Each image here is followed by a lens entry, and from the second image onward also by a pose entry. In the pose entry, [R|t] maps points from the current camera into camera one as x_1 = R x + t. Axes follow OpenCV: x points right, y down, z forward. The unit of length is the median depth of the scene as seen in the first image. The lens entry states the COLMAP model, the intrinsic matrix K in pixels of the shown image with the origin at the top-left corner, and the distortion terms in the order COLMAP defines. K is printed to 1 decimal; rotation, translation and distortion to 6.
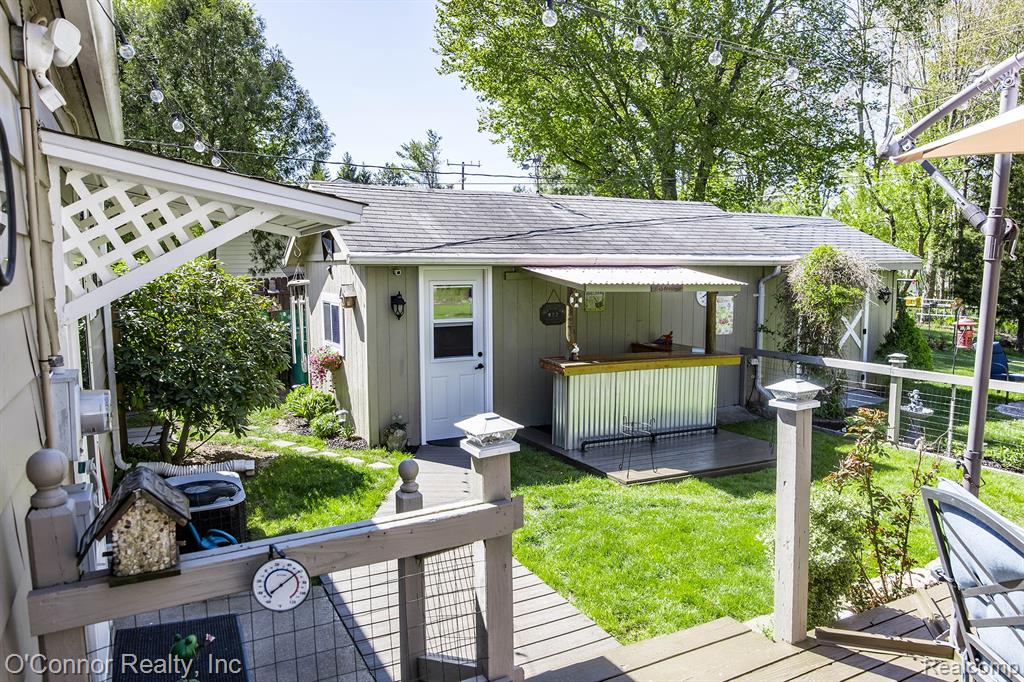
lens RADIAL K [[693.7, 0, 525.9], [0, 693.7, 348.0], [0, 0, 1]] dist [0.000117, -0.002330]
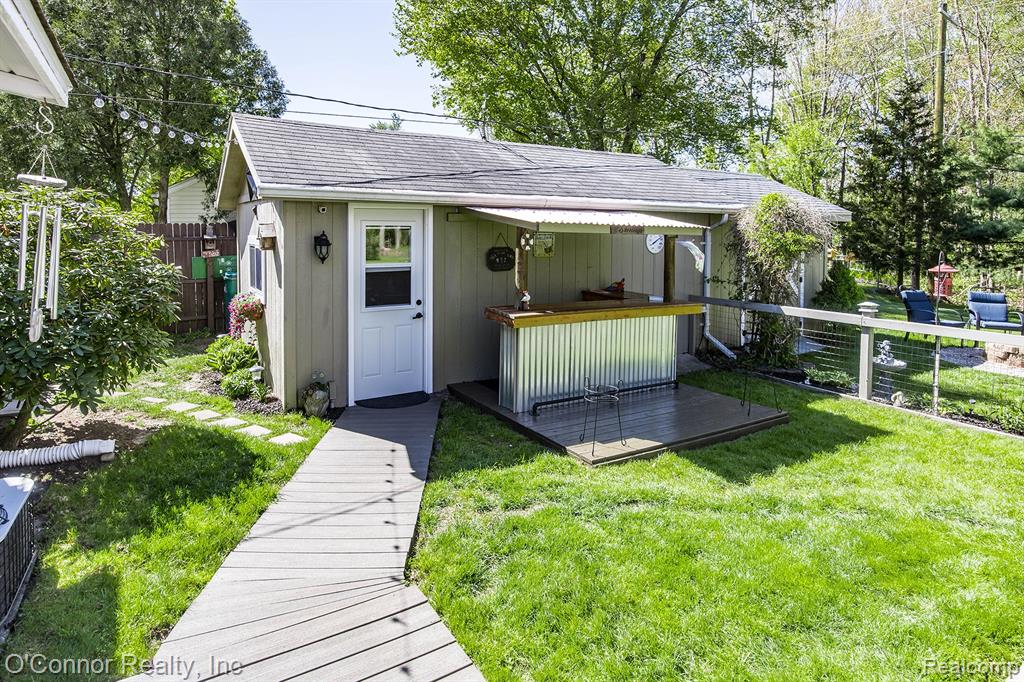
lens RADIAL K [[550.0, 0, 554.8], [0, 550.0, 281.1], [0, 0, 1]] dist [0.012788, 0.002566]
pose [[0.989419, 0.004815, 0.145009, 0.005319], [-0.001356, 0.999712, -0.023945, -0.001870], [-0.145083, 0.023495, 0.989141, 0.273379]]
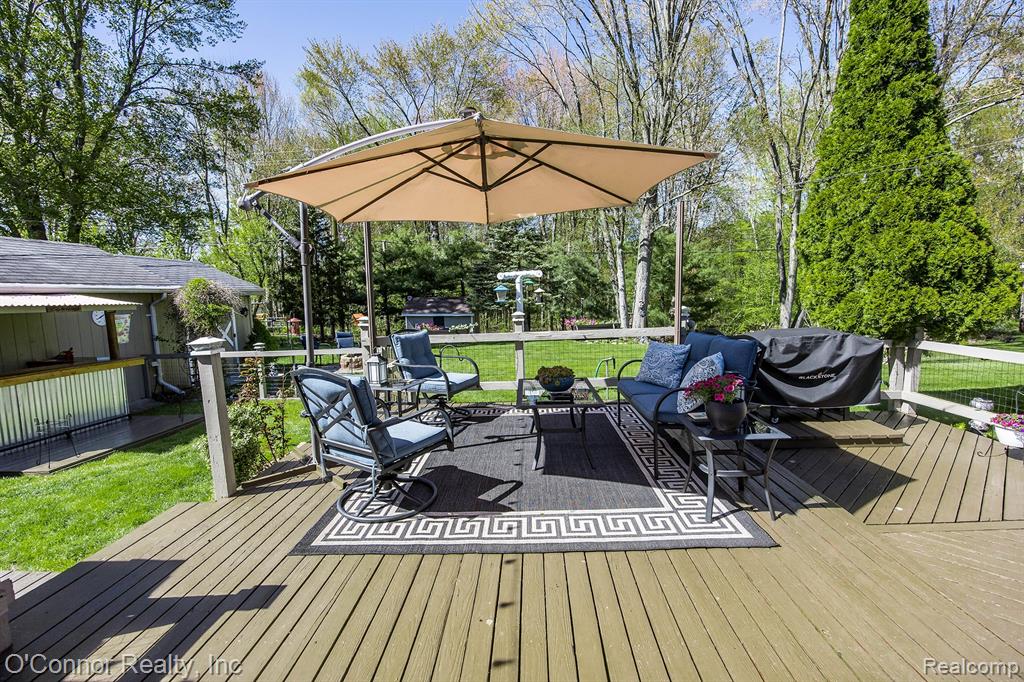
lens RADIAL K [[459.3, 0, 502.2], [0, 459.3, 343.3], [0, 0, 1]] dist [-0.016593, 0.001762]
pose [[0.540841, -0.097770, 0.835423, -0.042778], [0.123917, 0.991645, 0.035831, 0.035255], [-0.831947, 0.084144, 0.548438, -0.052097]]
